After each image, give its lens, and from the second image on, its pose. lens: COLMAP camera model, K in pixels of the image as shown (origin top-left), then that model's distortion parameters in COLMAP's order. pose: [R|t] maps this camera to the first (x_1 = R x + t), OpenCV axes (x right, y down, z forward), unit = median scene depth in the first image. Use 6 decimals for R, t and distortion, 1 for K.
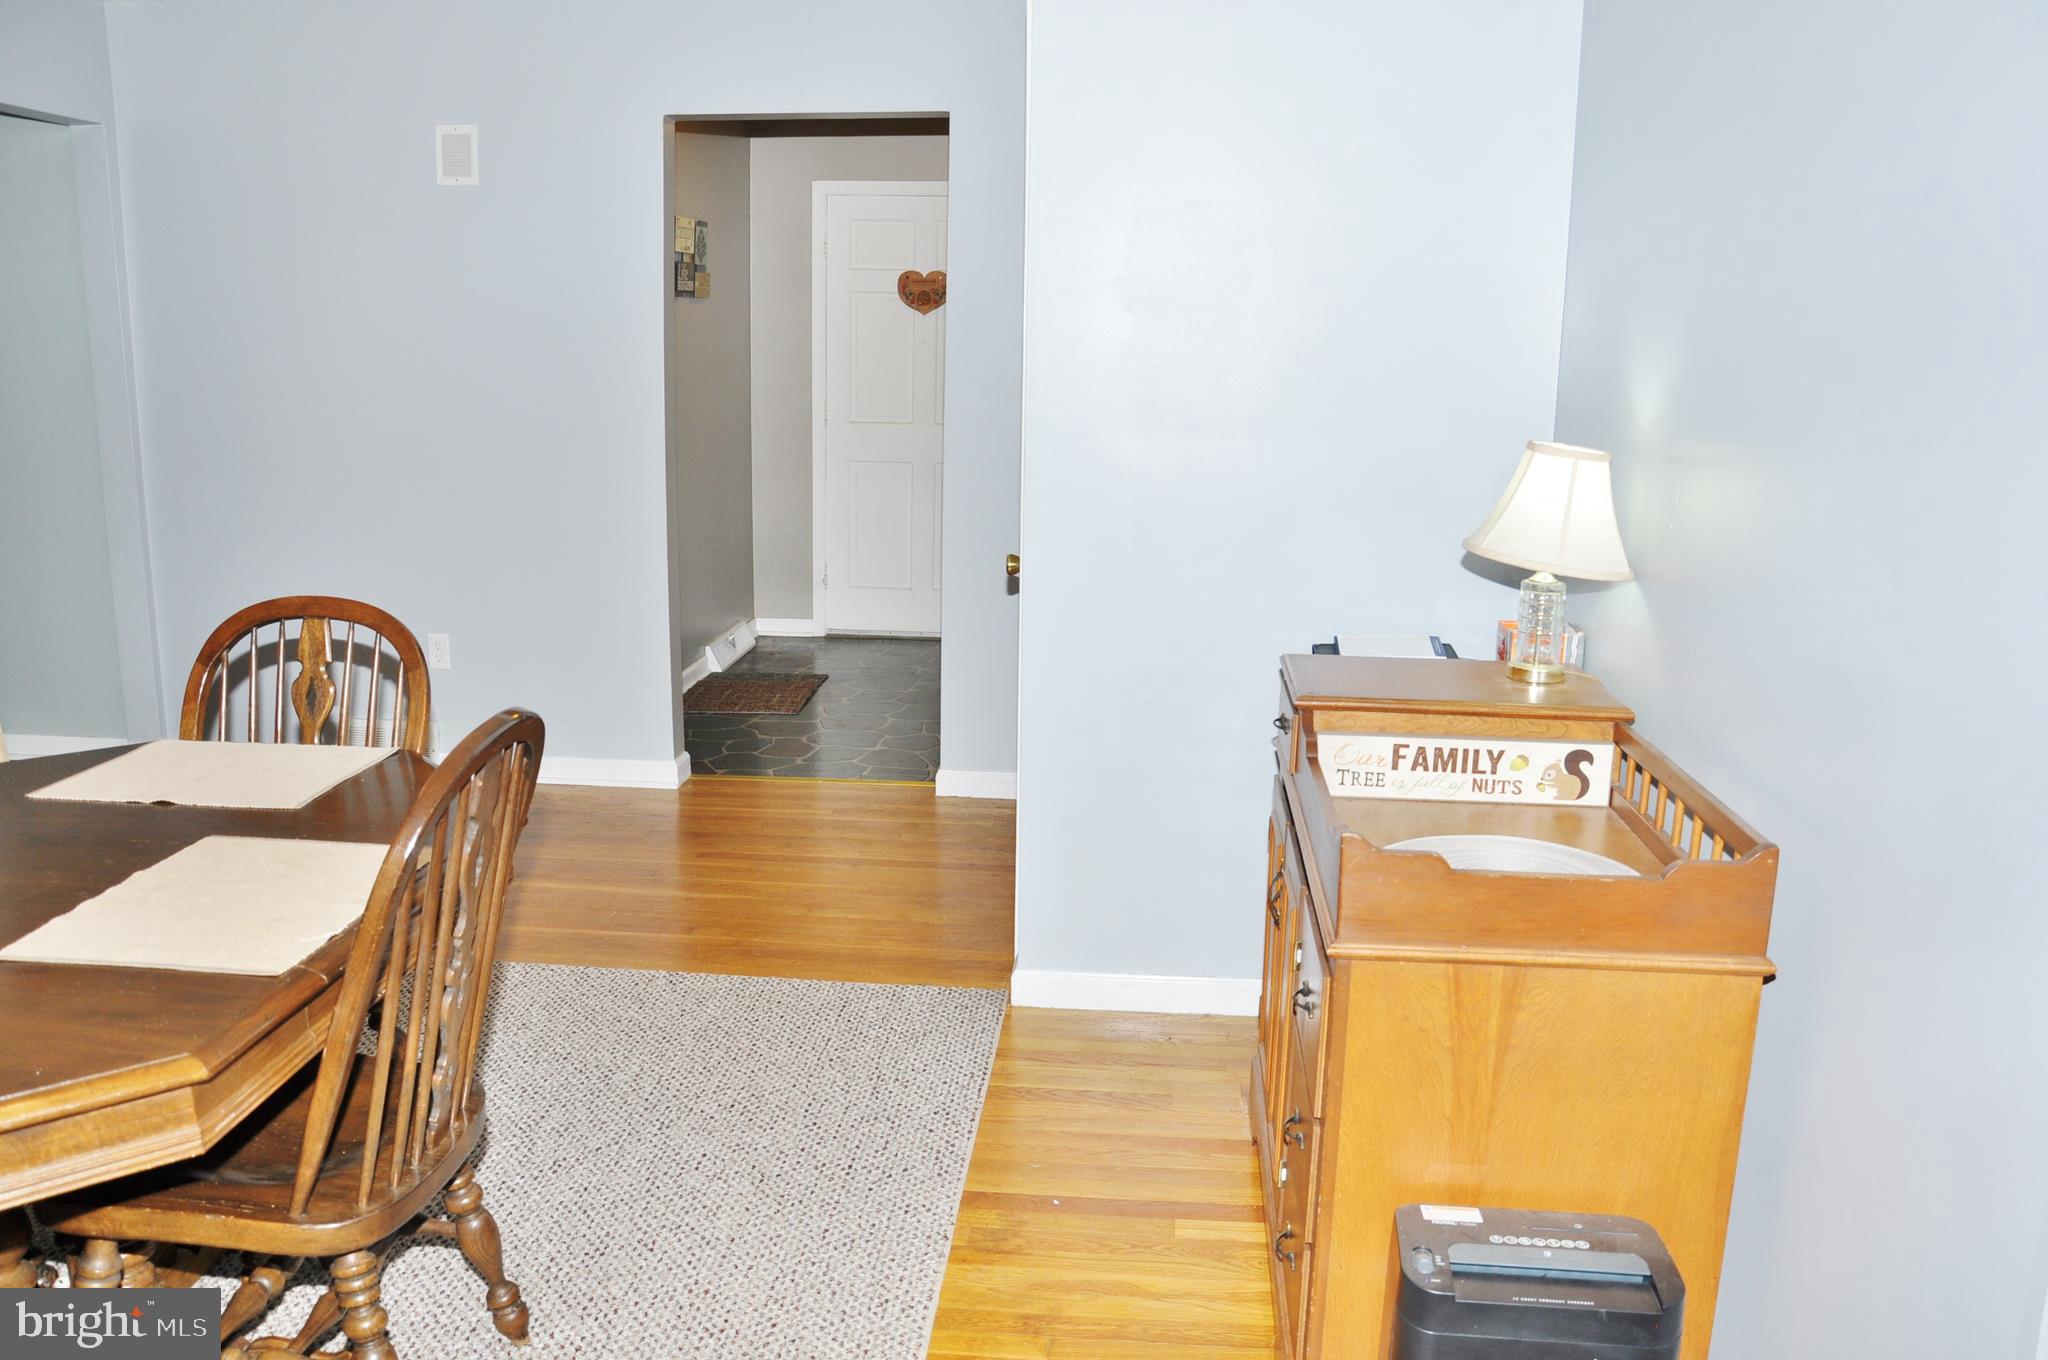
lens RADIAL K [[1591.7, 0, 1026.7], [0, 1591.7, 697.1], [0, 0, 1]] dist [-0.165871, 0.128554]
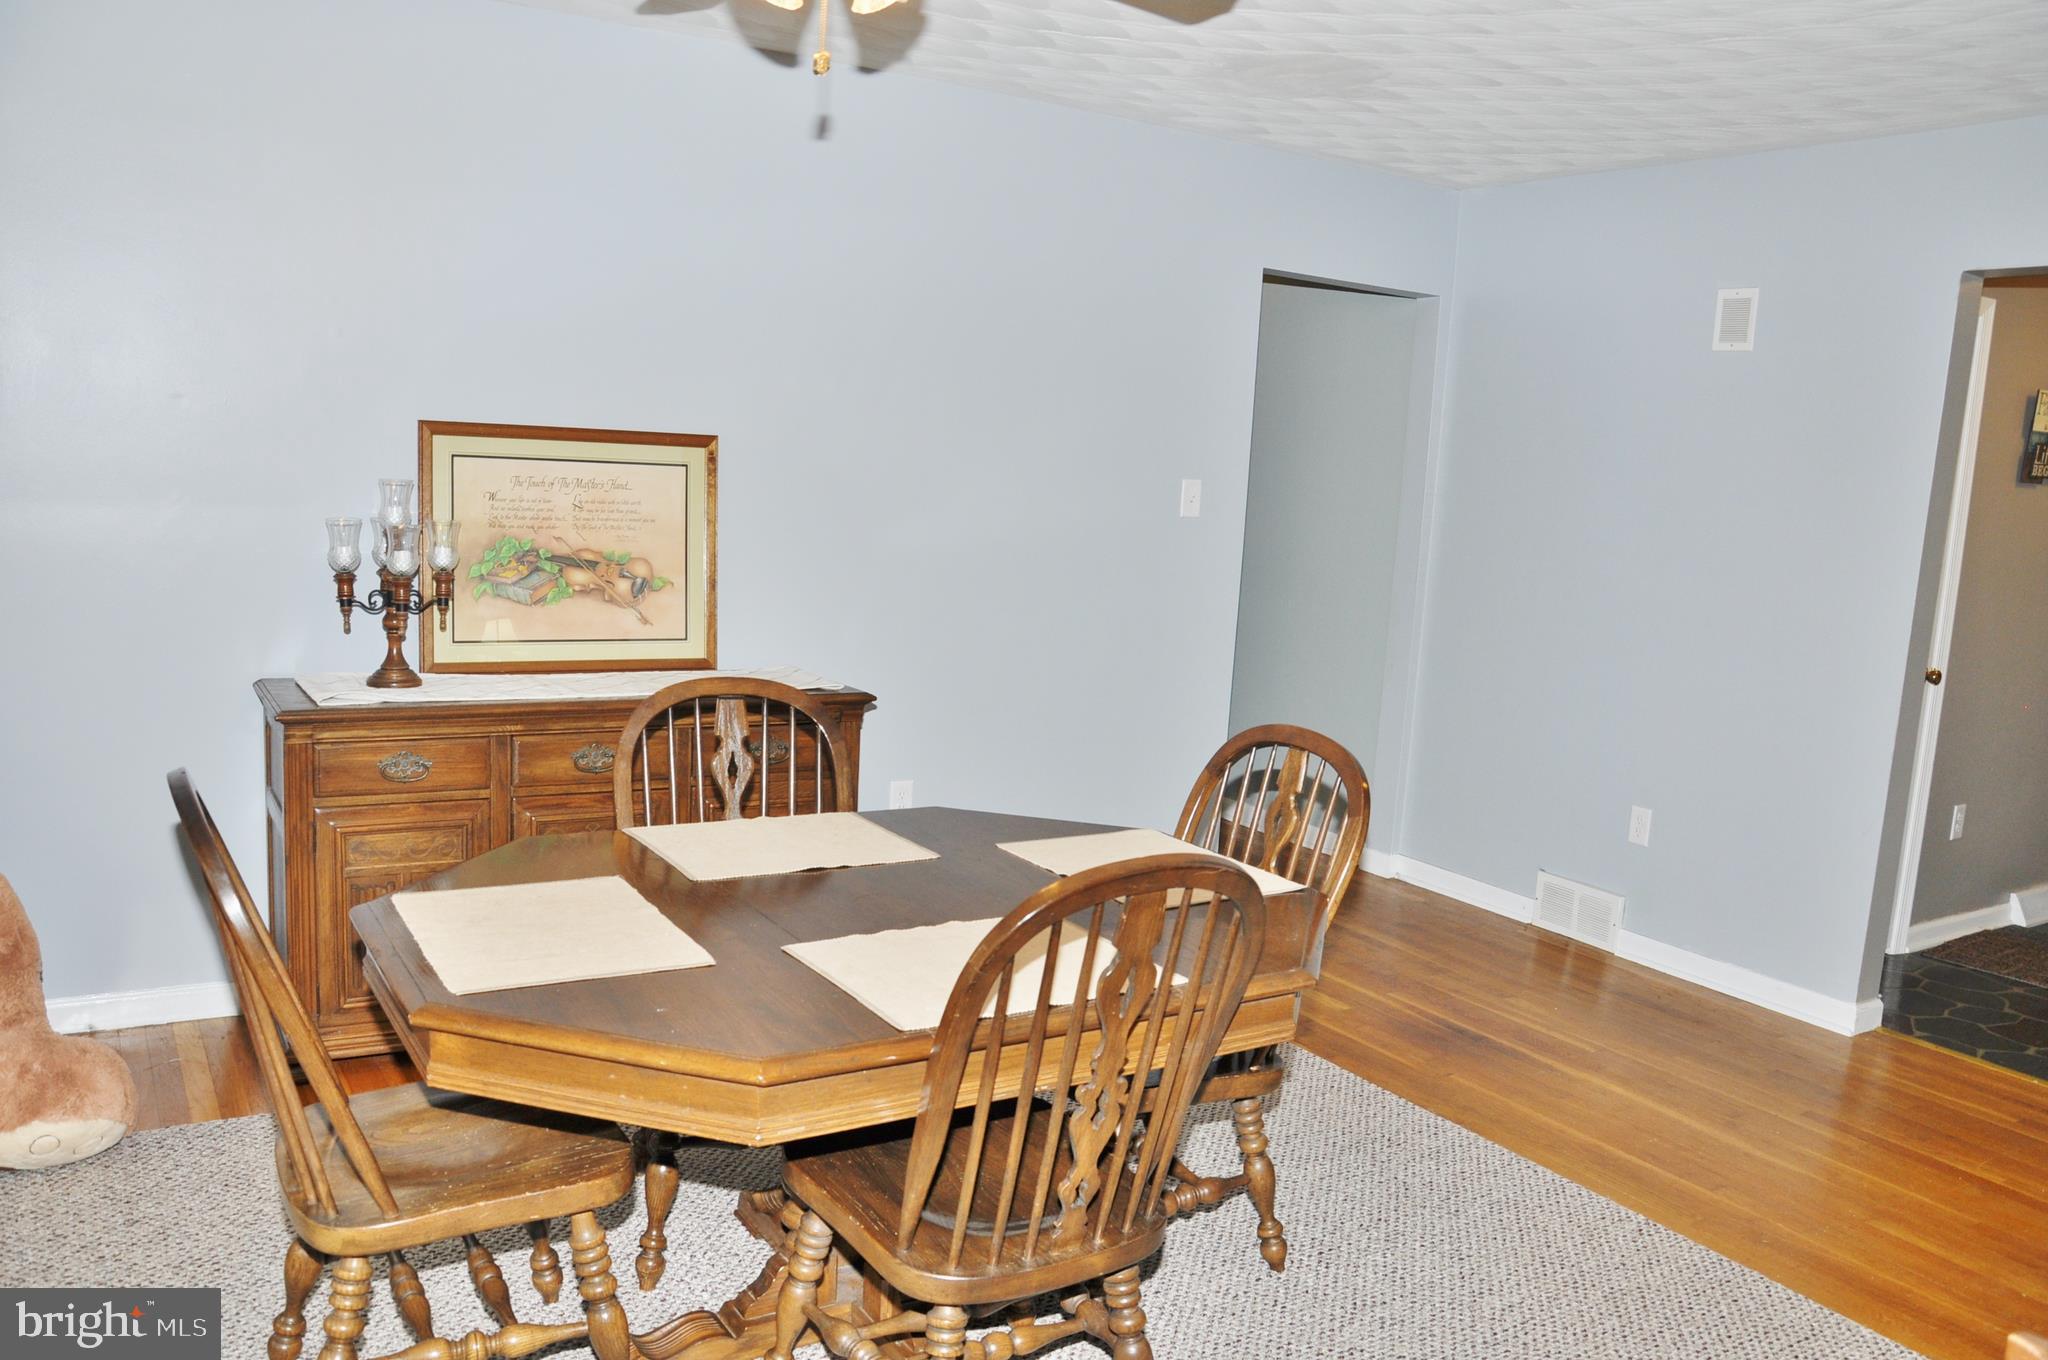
lens RADIAL K [[1591.7, 0, 1026.7], [0, 1591.7, 697.1], [0, 0, 1]] dist [-0.165871, 0.128554]
pose [[0.601920, 0.138079, -0.786528, 0.260999], [-0.222469, 0.974939, 0.000903, -0.045074], [0.766942, 0.174434, 0.617554, 0.194099]]
